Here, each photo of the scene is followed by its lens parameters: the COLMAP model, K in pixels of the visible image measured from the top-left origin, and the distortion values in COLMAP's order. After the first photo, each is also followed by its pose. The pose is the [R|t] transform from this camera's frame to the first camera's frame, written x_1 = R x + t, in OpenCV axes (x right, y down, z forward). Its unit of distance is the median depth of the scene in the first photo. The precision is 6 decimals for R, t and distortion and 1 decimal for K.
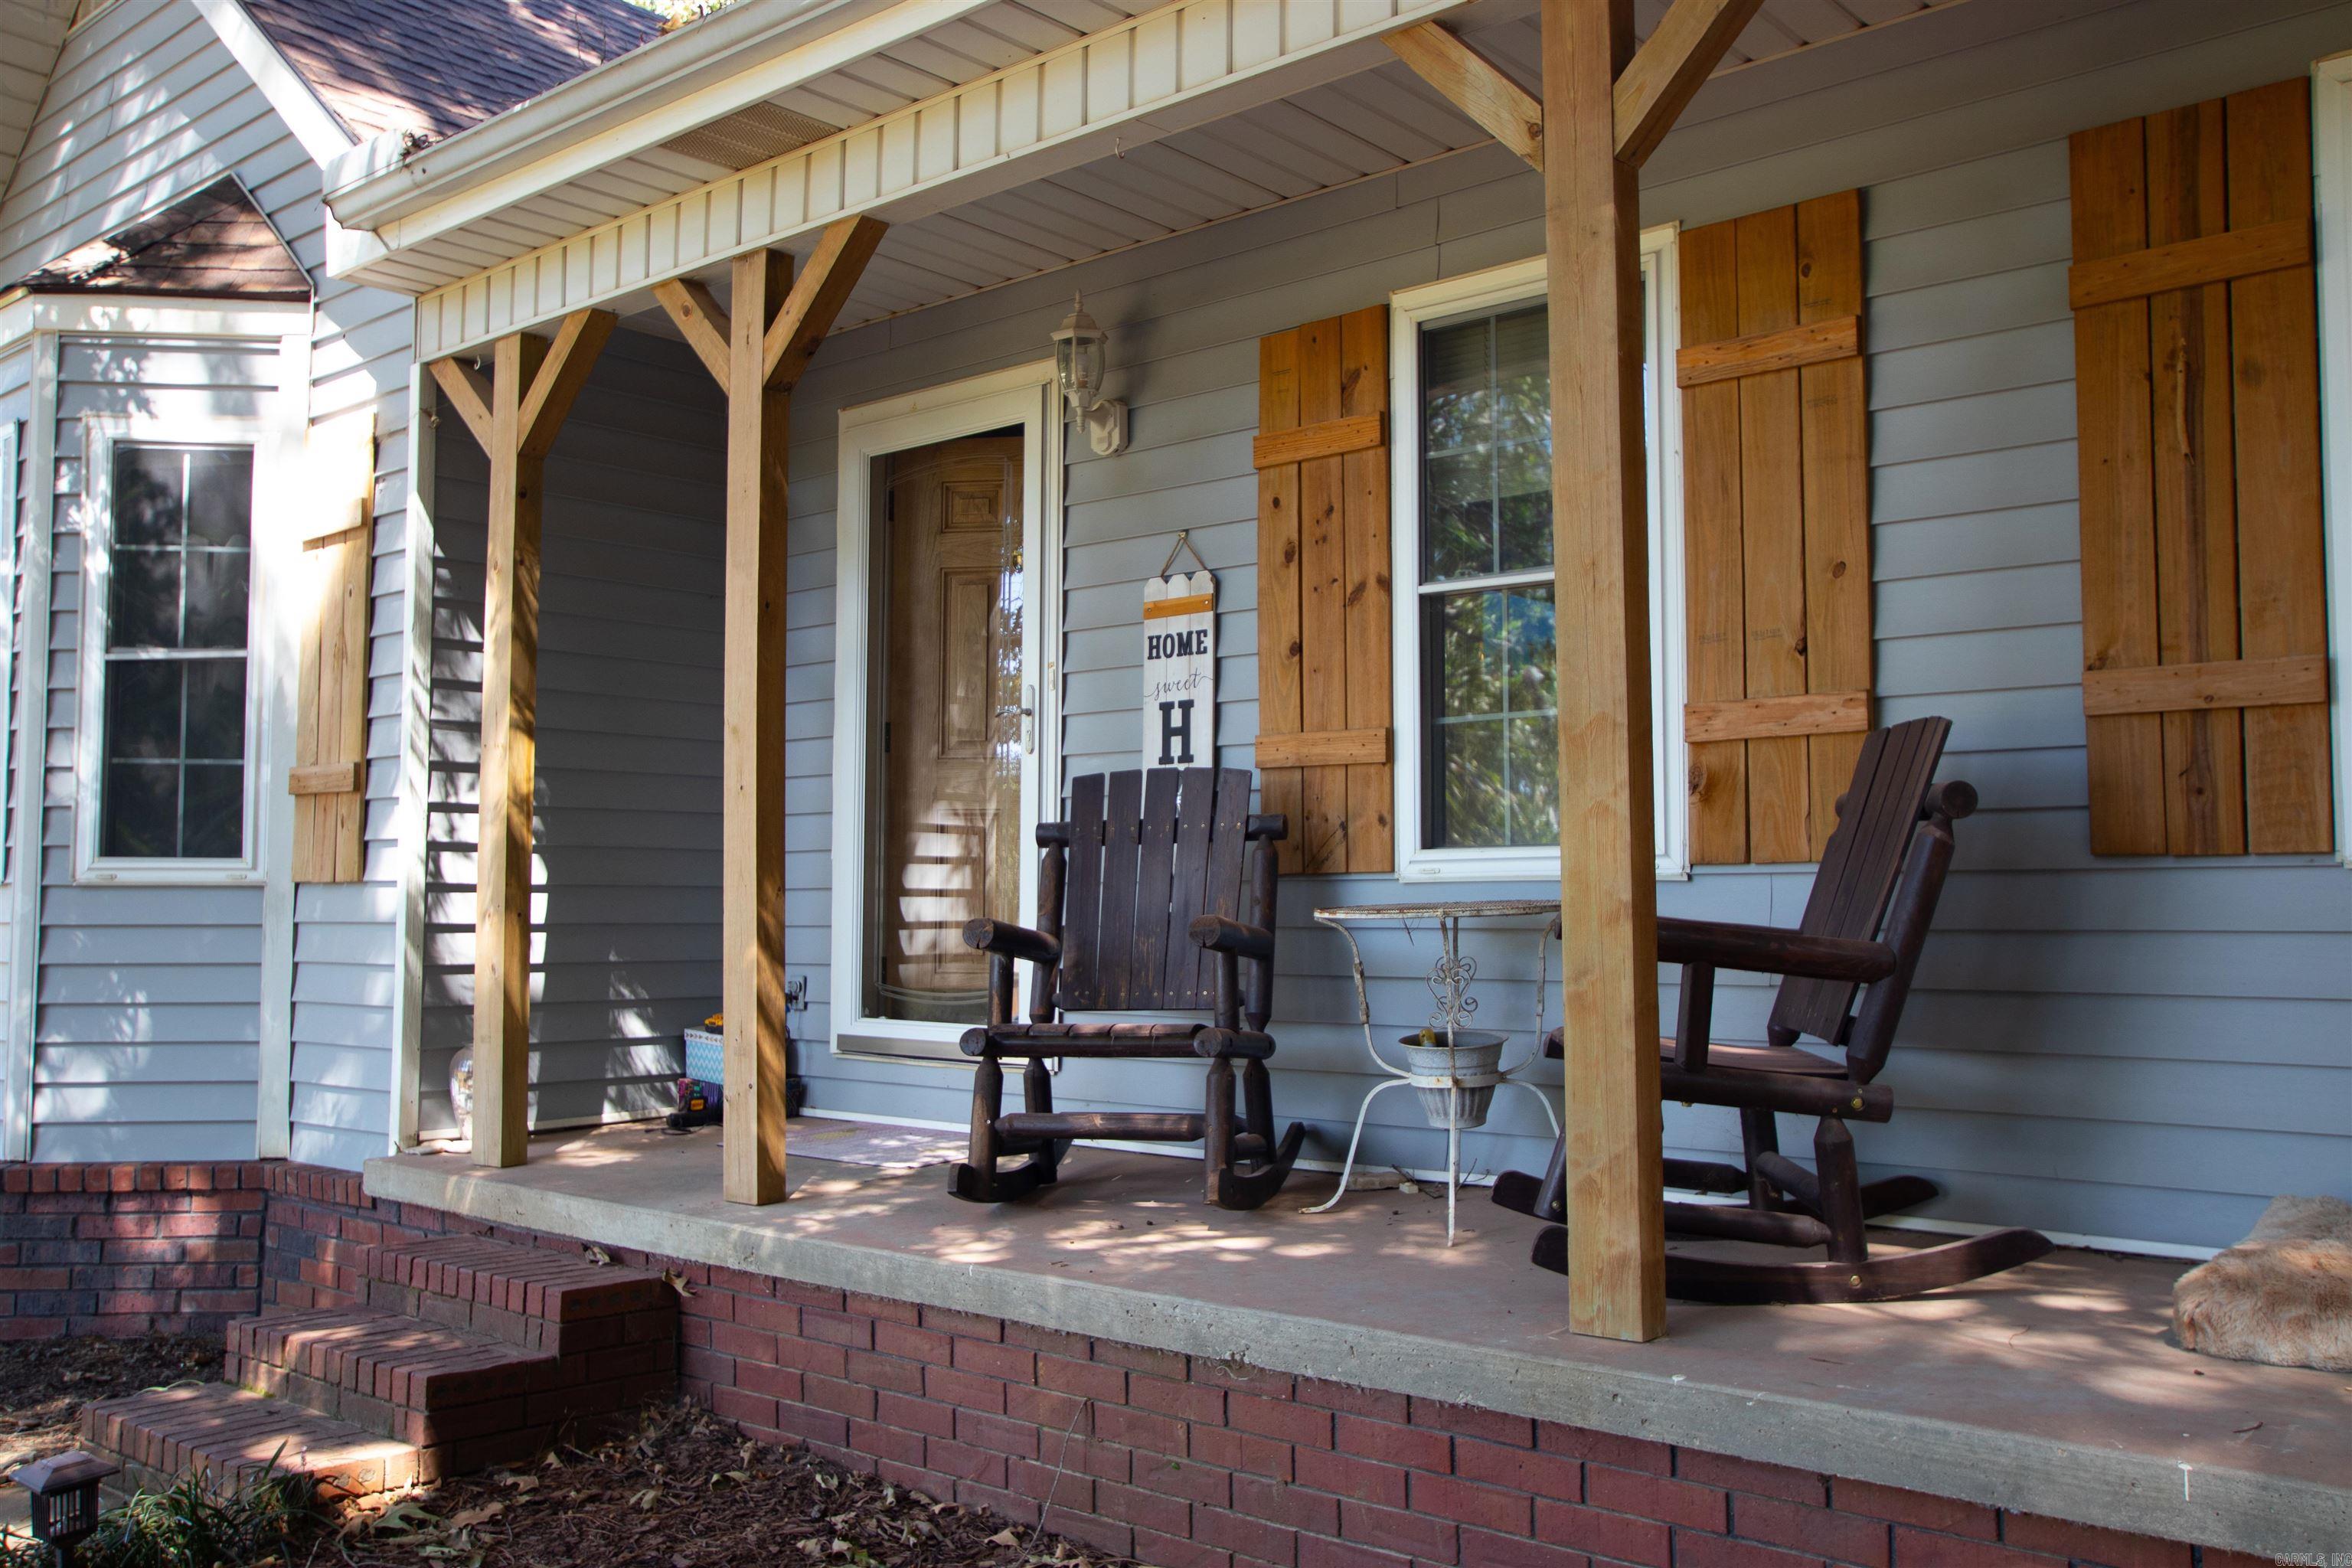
lens RADIAL K [[2078.5, 0, 1196.8], [0, 2078.5, 785.3], [0, 0, 1]] dist [0.002145, 0.022352]
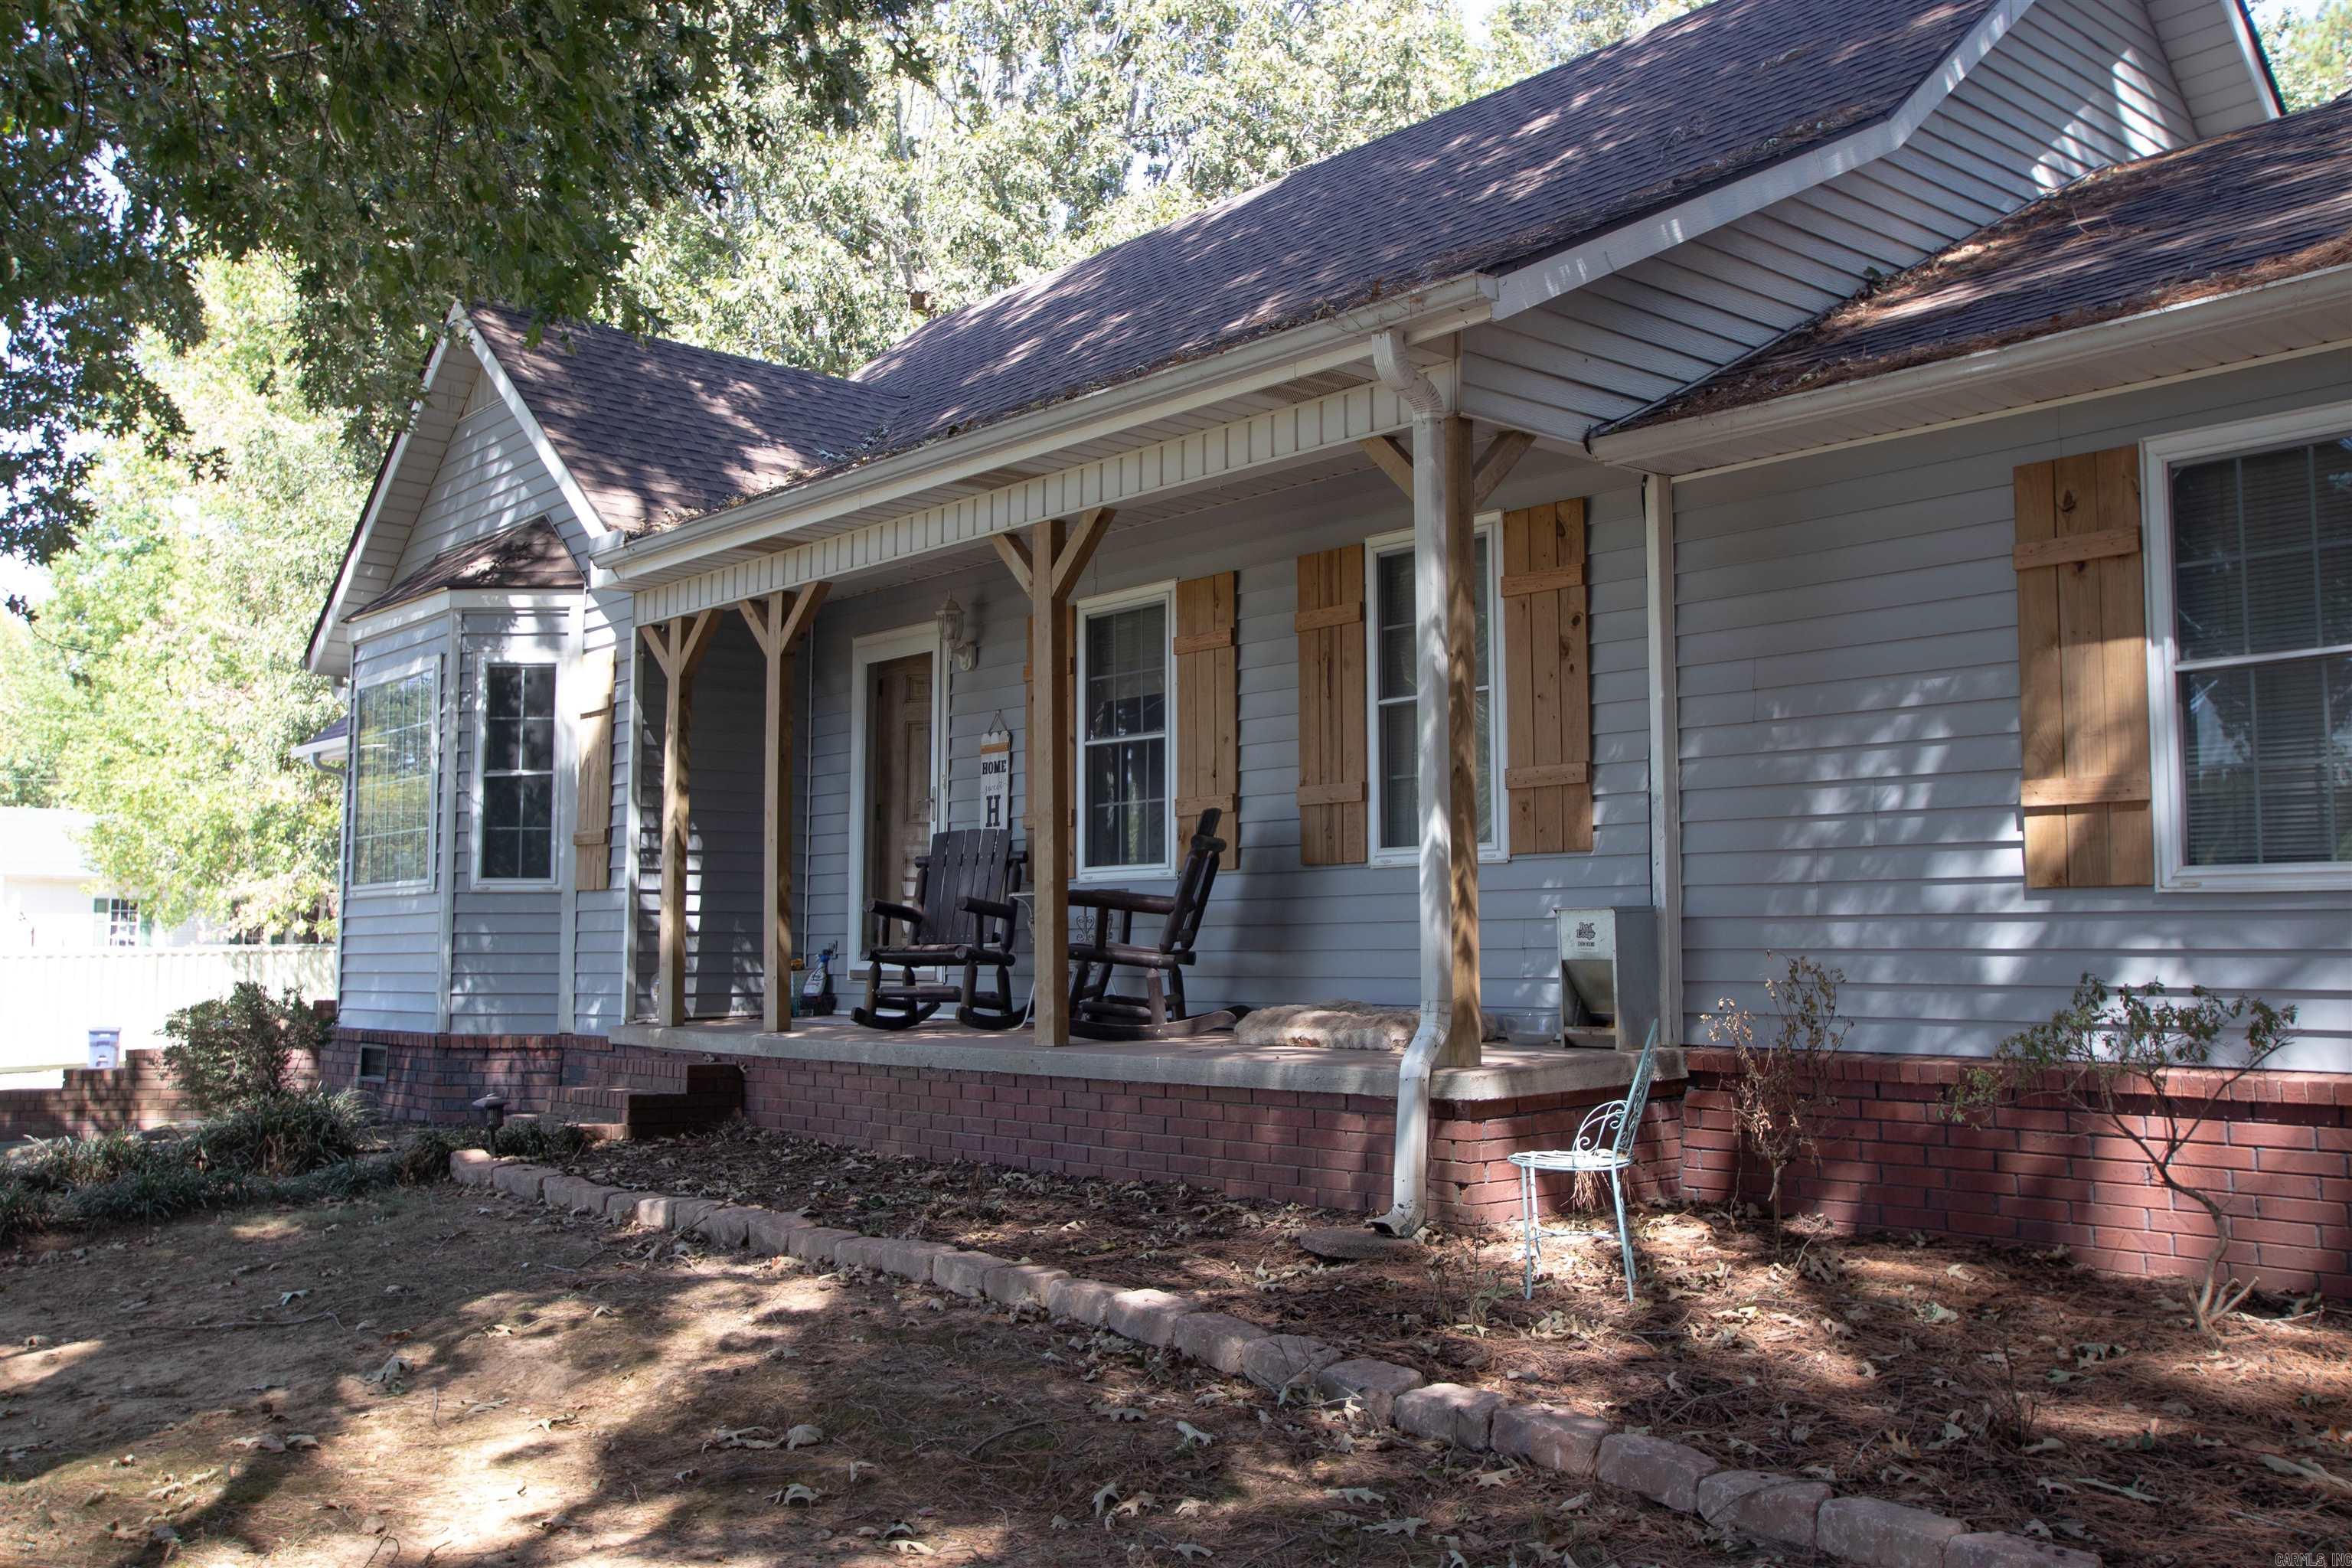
lens RADIAL K [[2078.5, 0, 1162.1], [0, 2078.5, 779.3], [0, 0, 1]] dist [0.002145, 0.022352]
pose [[0.990549, -0.011683, -0.136664, 0.406155], [0.008136, 0.999616, -0.026481, -0.001478], [0.136921, 0.025119, 0.990263, -0.921026]]
